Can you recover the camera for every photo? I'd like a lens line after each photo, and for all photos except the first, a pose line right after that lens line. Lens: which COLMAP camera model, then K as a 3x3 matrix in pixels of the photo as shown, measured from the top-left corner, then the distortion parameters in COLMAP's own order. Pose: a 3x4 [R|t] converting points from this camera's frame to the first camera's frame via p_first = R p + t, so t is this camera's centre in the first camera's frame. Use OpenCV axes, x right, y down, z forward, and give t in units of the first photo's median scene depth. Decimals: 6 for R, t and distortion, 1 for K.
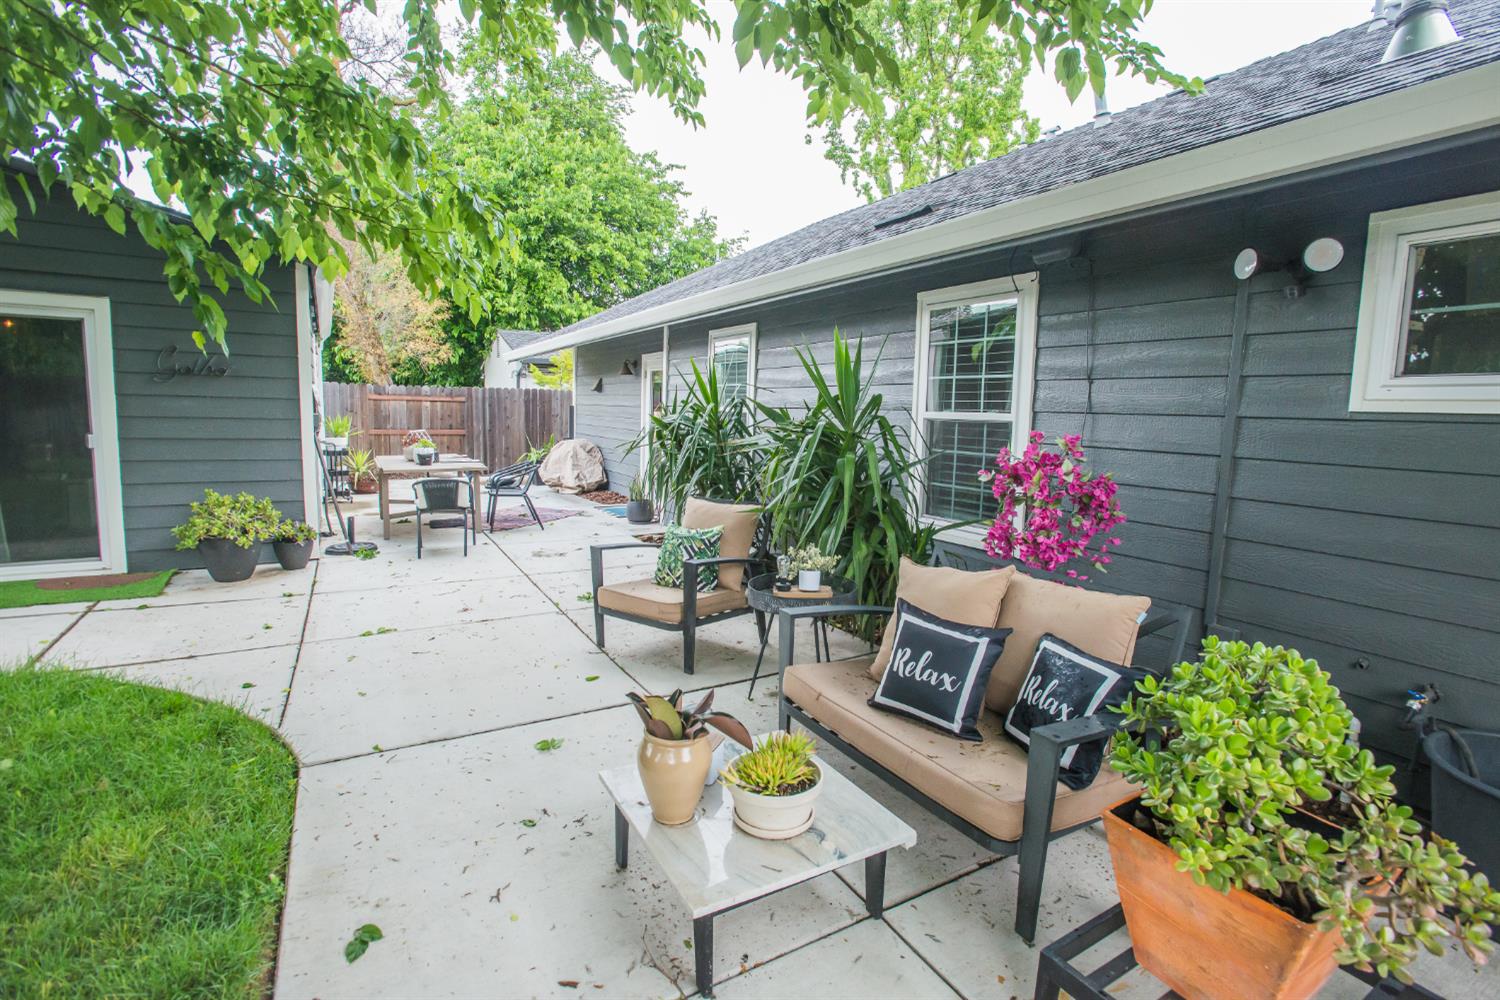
lens RADIAL K [[720.5, 0, 761.1], [0, 720.5, 491.2], [0, 0, 1]] dist [-0.059887, 0.022713]
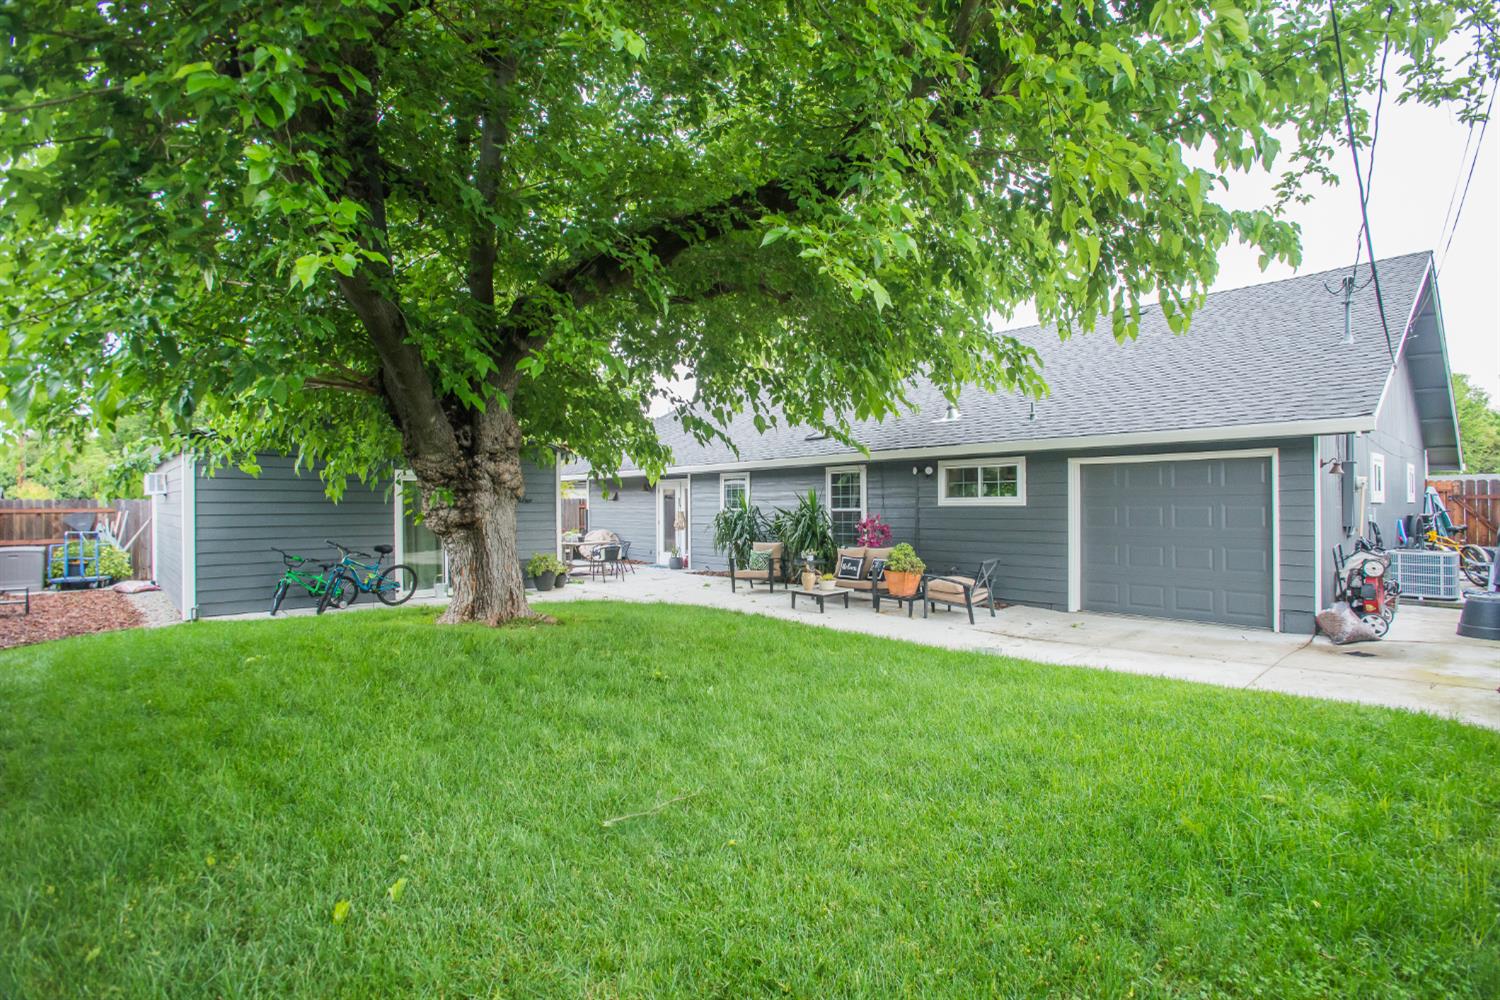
lens RADIAL K [[742.8, 0, 751.5], [0, 742.8, 494.2], [0, 0, 1]] dist [-0.086301, 0.043144]
pose [[0.976131, -0.027574, 0.215423, -0.995637], [0.054098, 0.991513, -0.118217, 0.230128], [-0.210335, 0.127049, 0.969339, -2.515385]]
